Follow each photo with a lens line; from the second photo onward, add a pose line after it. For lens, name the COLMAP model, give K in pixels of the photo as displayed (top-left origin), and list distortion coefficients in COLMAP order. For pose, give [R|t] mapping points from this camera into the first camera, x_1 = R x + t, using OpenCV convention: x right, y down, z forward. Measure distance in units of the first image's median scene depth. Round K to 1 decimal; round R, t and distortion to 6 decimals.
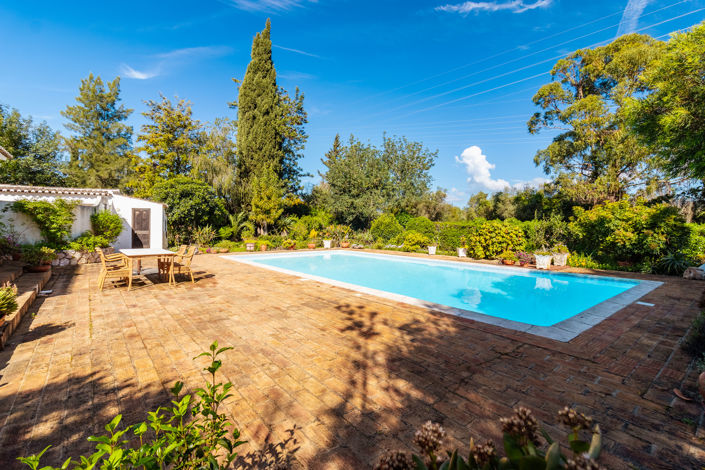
lens RADIAL K [[325.2, 0, 348.3], [0, 325.2, 227.6], [0, 0, 1]] dist [0.005053, -0.000211]
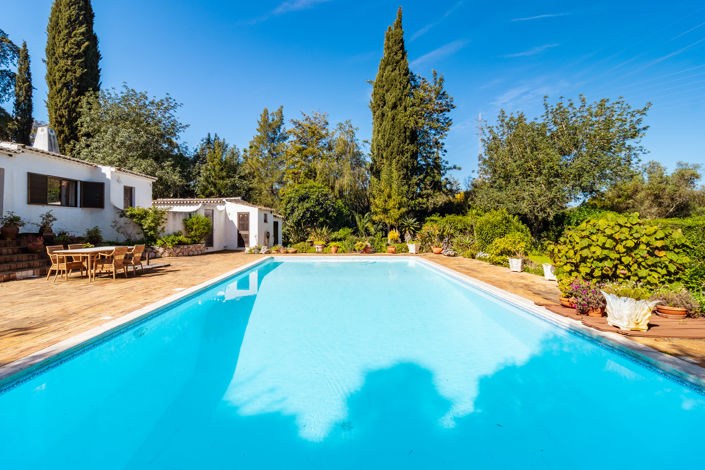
lens RADIAL K [[325.2, 0, 348.5], [0, 325.2, 226.4], [0, 0, 1]] dist [0.005053, -0.000211]
pose [[0.790009, -0.002843, -0.613088, 0.223138], [-0.000399, 0.999987, -0.005152, -0.000894], [0.613095, 0.004314, 0.789998, 0.174622]]
